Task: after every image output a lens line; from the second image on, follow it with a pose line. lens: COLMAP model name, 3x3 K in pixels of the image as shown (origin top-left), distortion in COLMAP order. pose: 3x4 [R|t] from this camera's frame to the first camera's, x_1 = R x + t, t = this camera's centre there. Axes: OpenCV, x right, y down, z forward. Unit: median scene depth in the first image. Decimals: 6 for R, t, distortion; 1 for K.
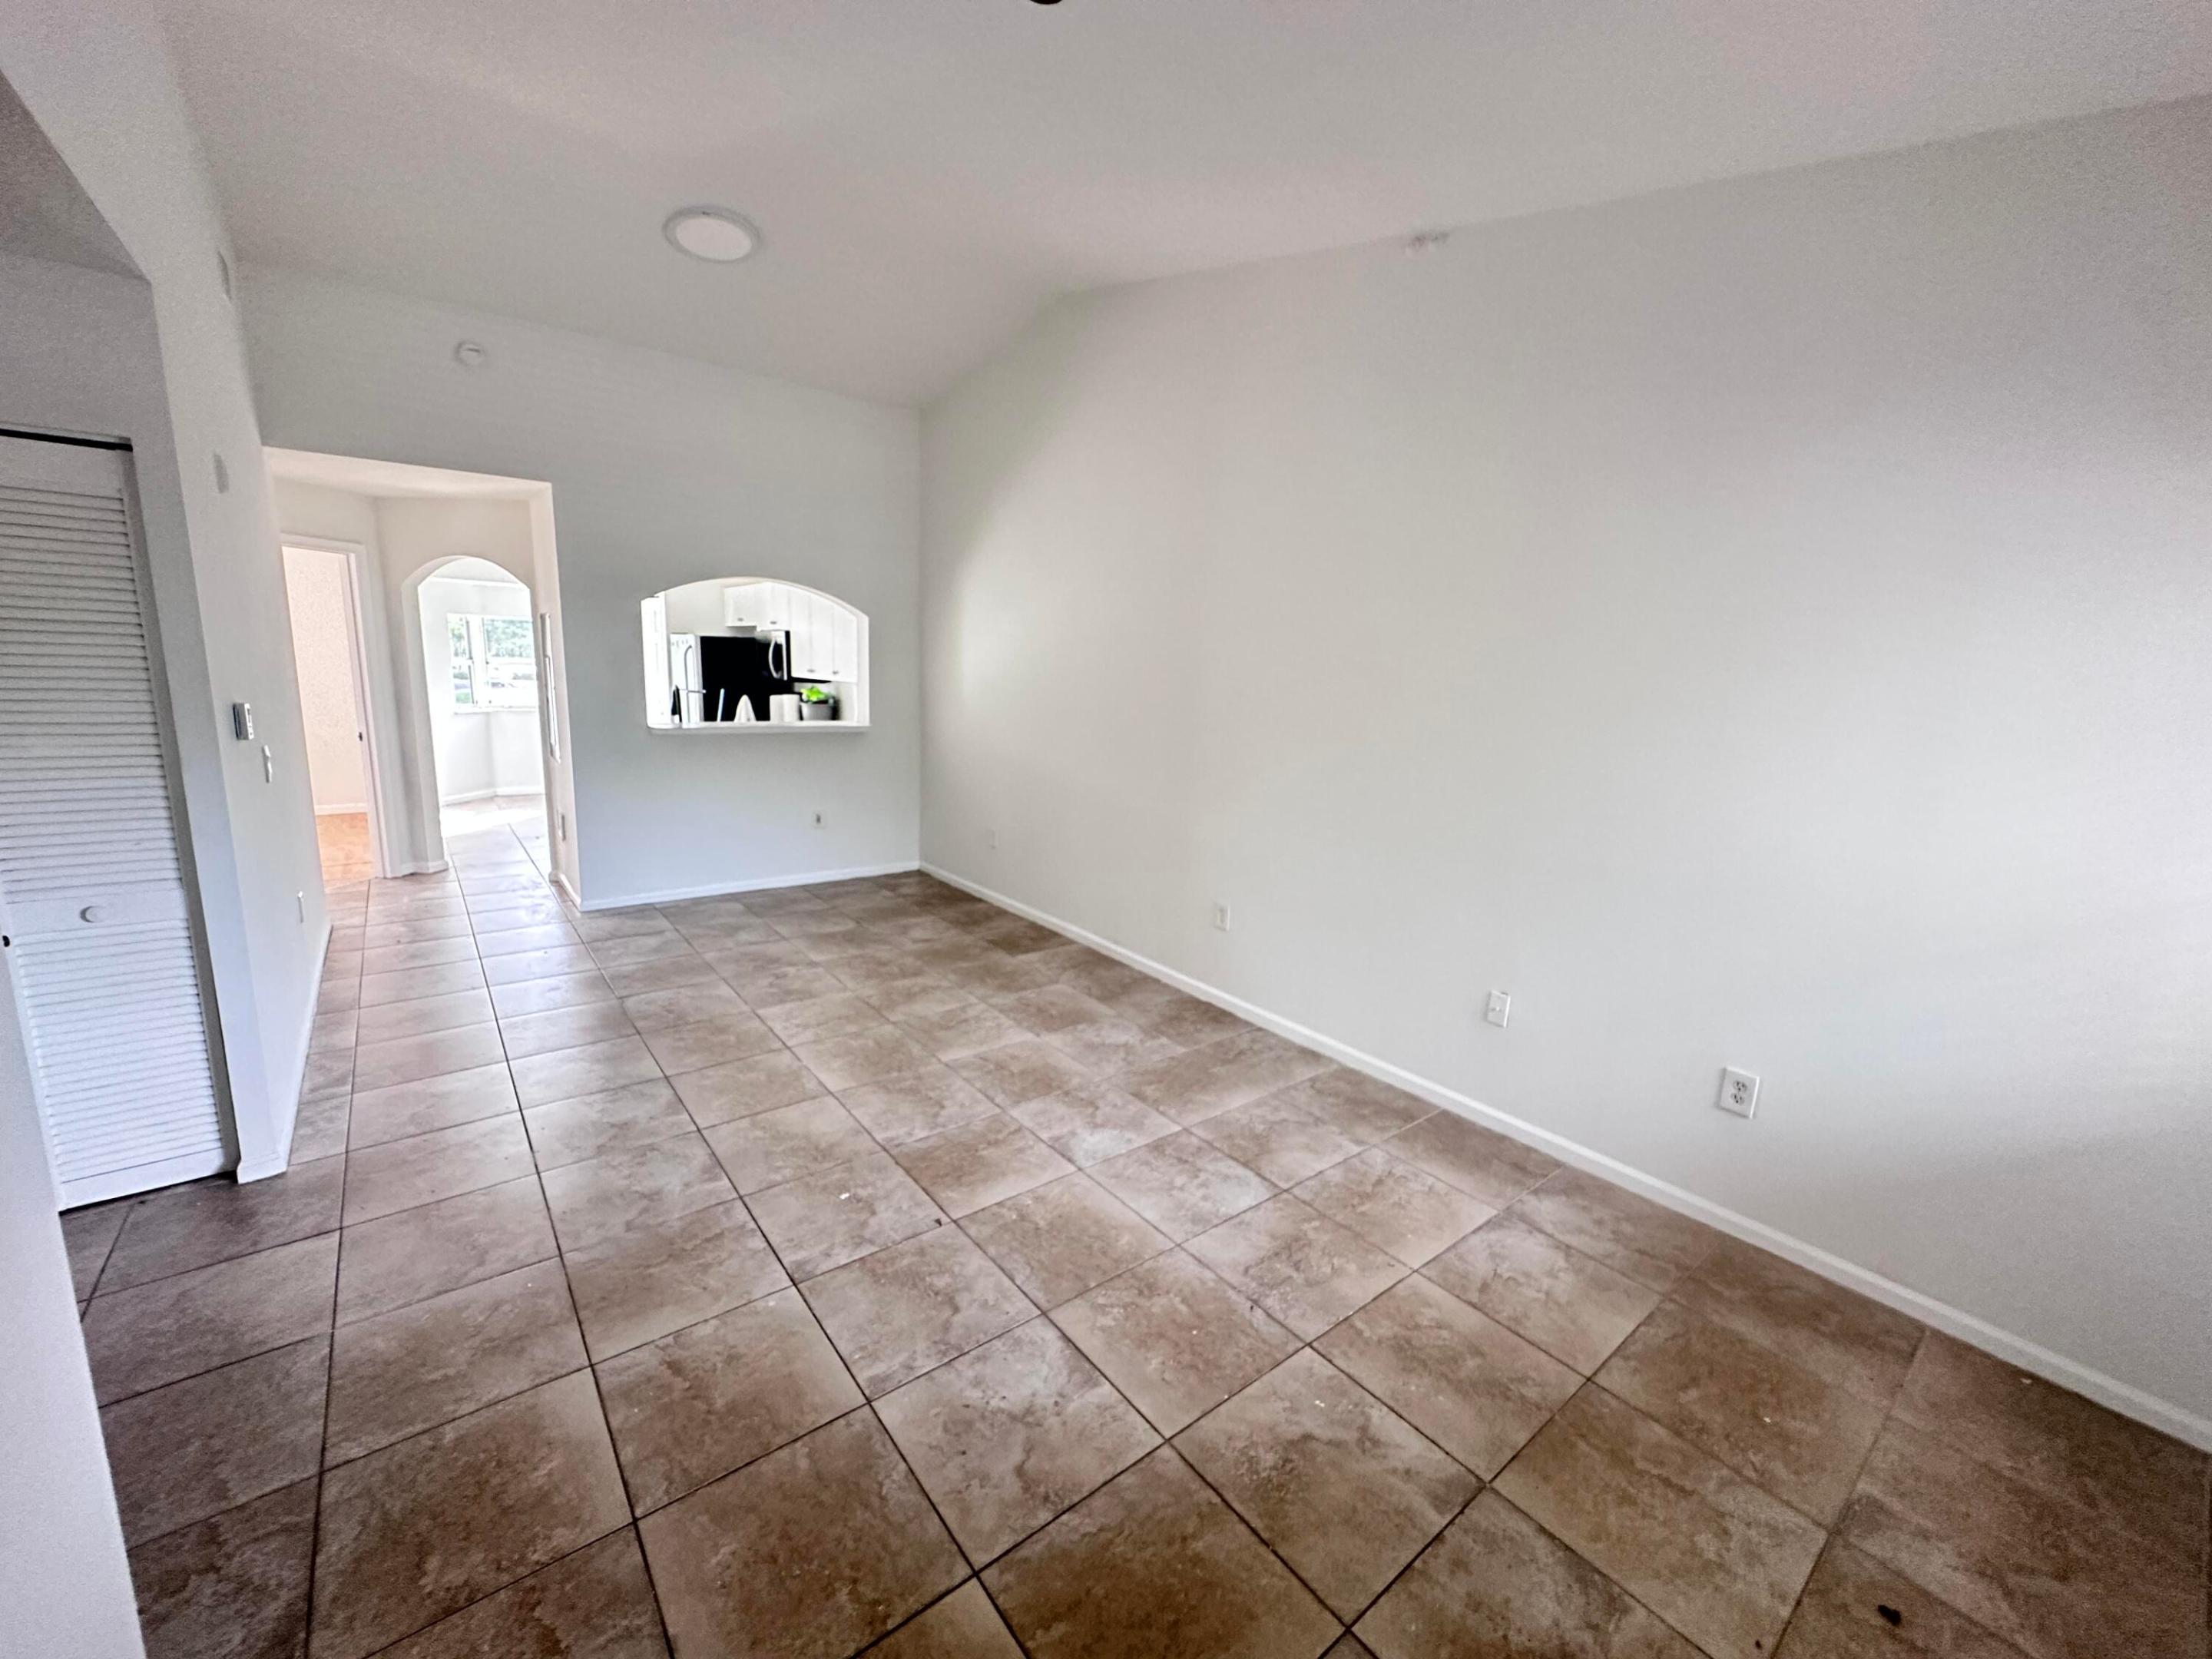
lens RADIAL K [[882.9, 0, 1104.4], [0, 882.9, 831.3], [0, 0, 1]] dist [-0.000502, 0.000112]
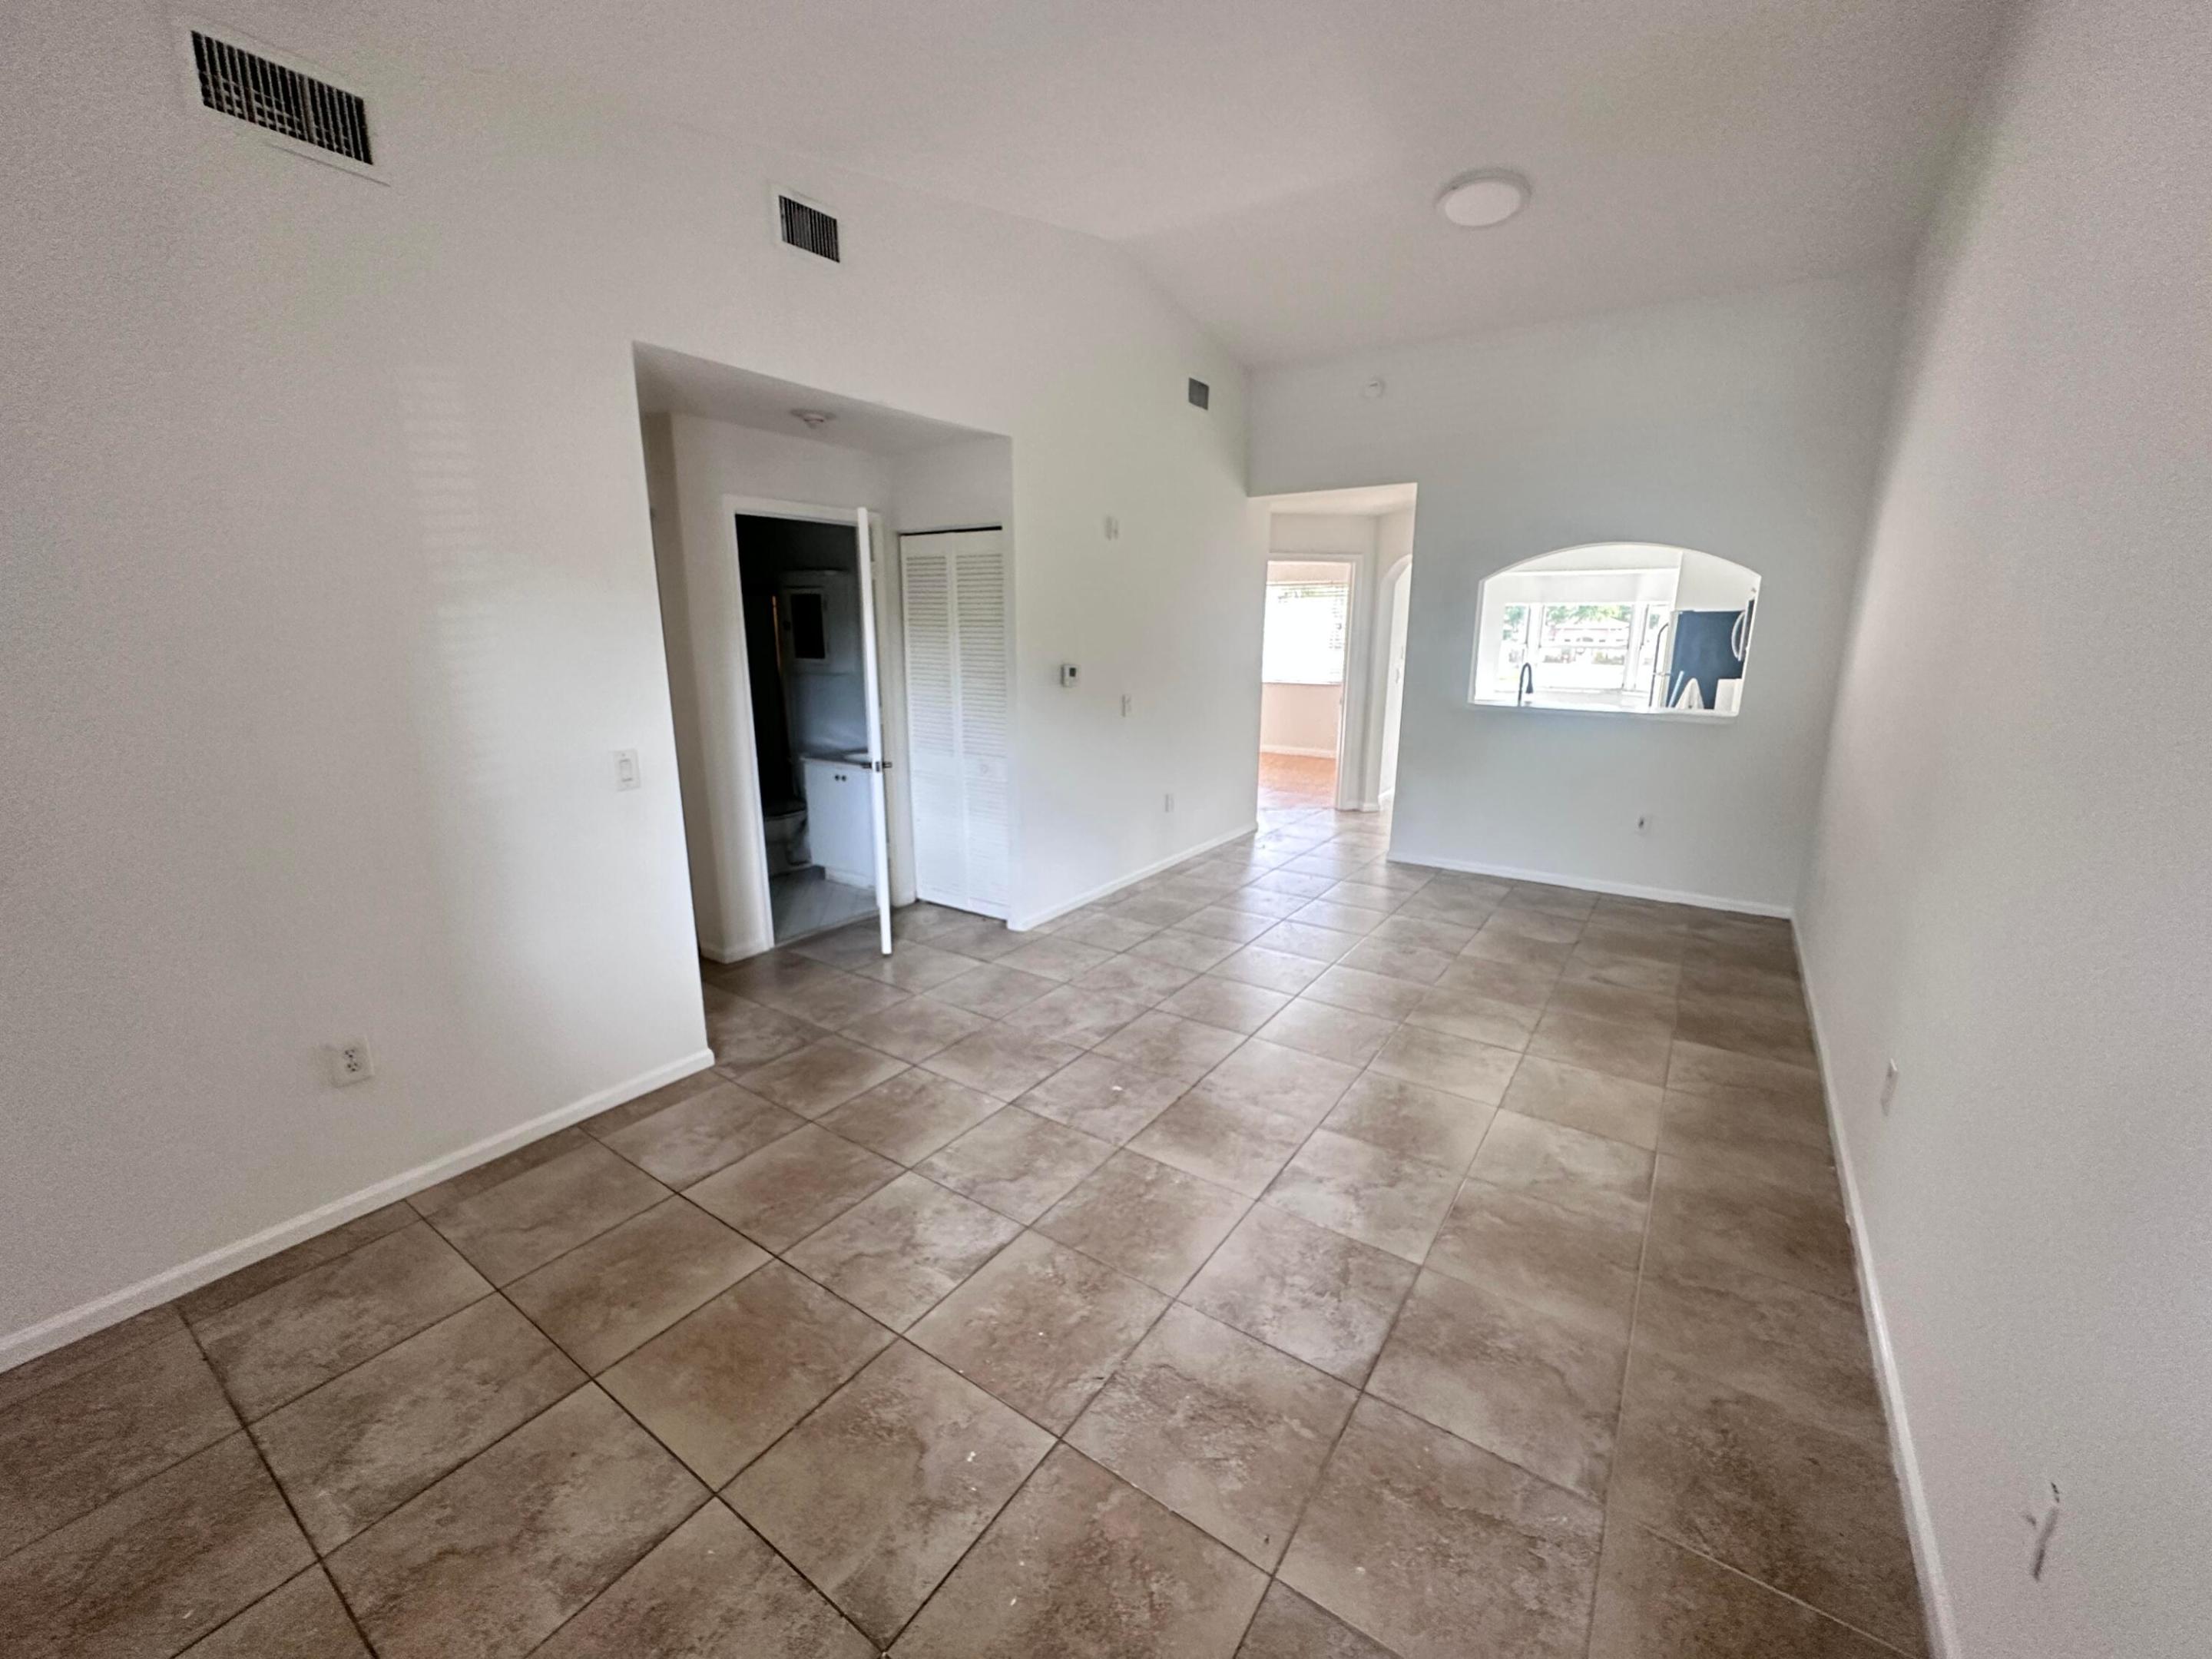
lens RADIAL K [[882.9, 0, 1104.4], [0, 882.9, 831.3], [0, 0, 1]] dist [-0.000502, 0.000112]
pose [[0.294005, 0.180359, -0.938633, 0.679215], [-0.170351, 0.976200, 0.134219, -0.067239], [0.940501, 0.120436, 0.317732, 0.526781]]
